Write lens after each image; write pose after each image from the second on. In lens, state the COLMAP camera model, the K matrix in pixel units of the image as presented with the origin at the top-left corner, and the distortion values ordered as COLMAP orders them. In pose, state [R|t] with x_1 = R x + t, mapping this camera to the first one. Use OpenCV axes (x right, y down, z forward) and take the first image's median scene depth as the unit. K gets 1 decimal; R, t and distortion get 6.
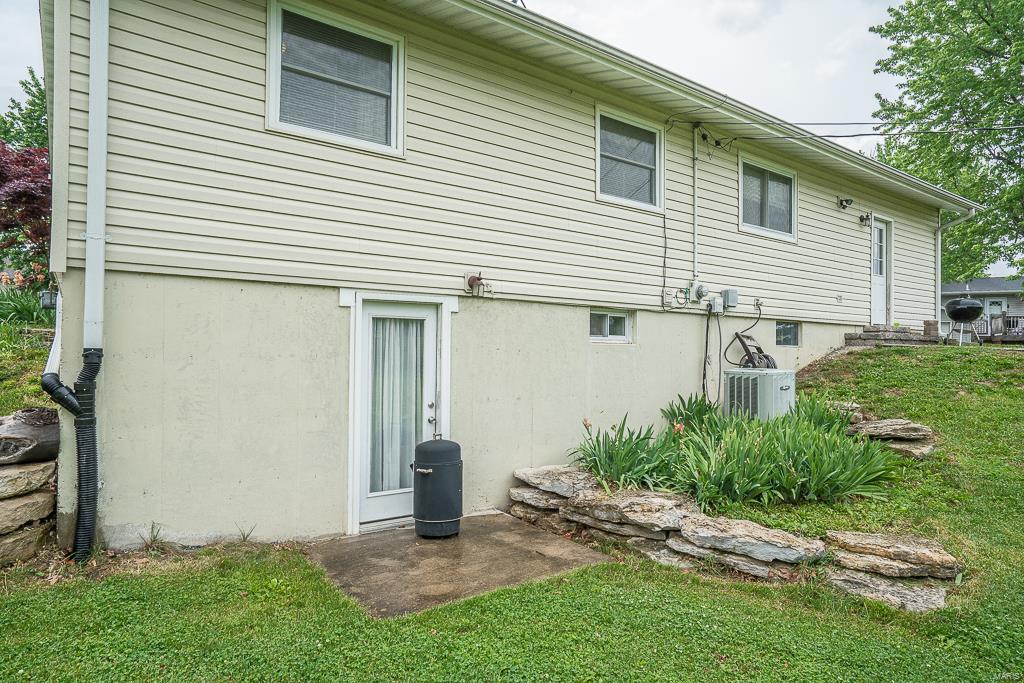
lens RADIAL K [[589.7, 0, 498.0], [0, 589.7, 337.8], [0, 0, 1]] dist [-0.016685, 0.000106]
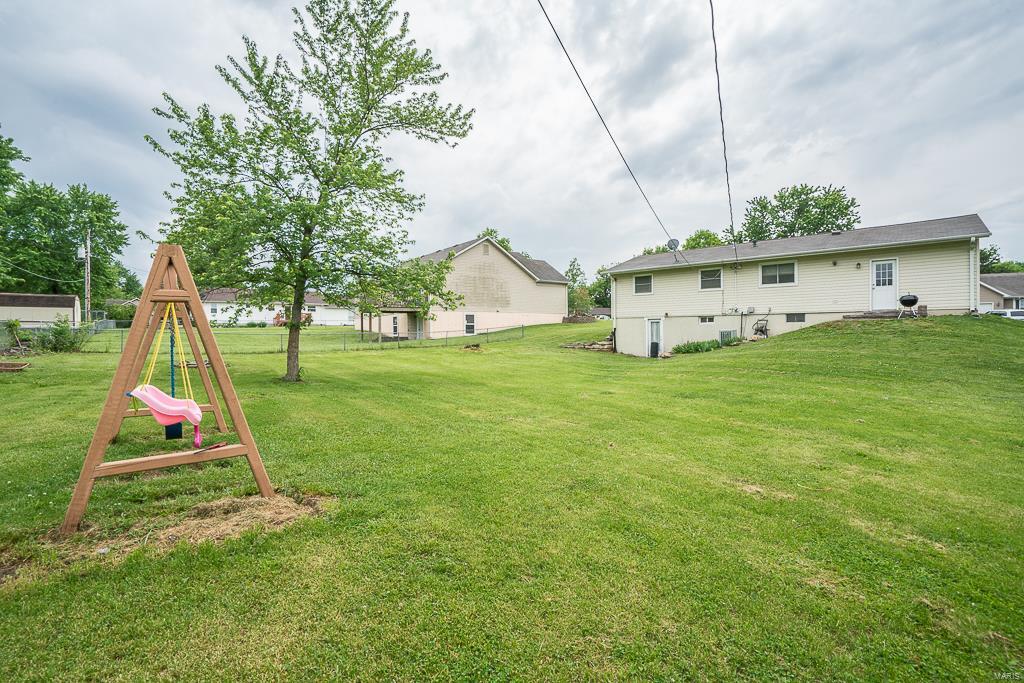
lens RADIAL K [[469.7, 0, 509.9], [0, 469.7, 340.1], [0, 0, 1]] dist [-0.063044, 0.026828]
pose [[0.215092, -0.011938, -0.976521, 3.854683], [0.013261, 0.999869, -0.009302, 0.165267], [0.976504, -0.010949, 0.215222, -1.331455]]
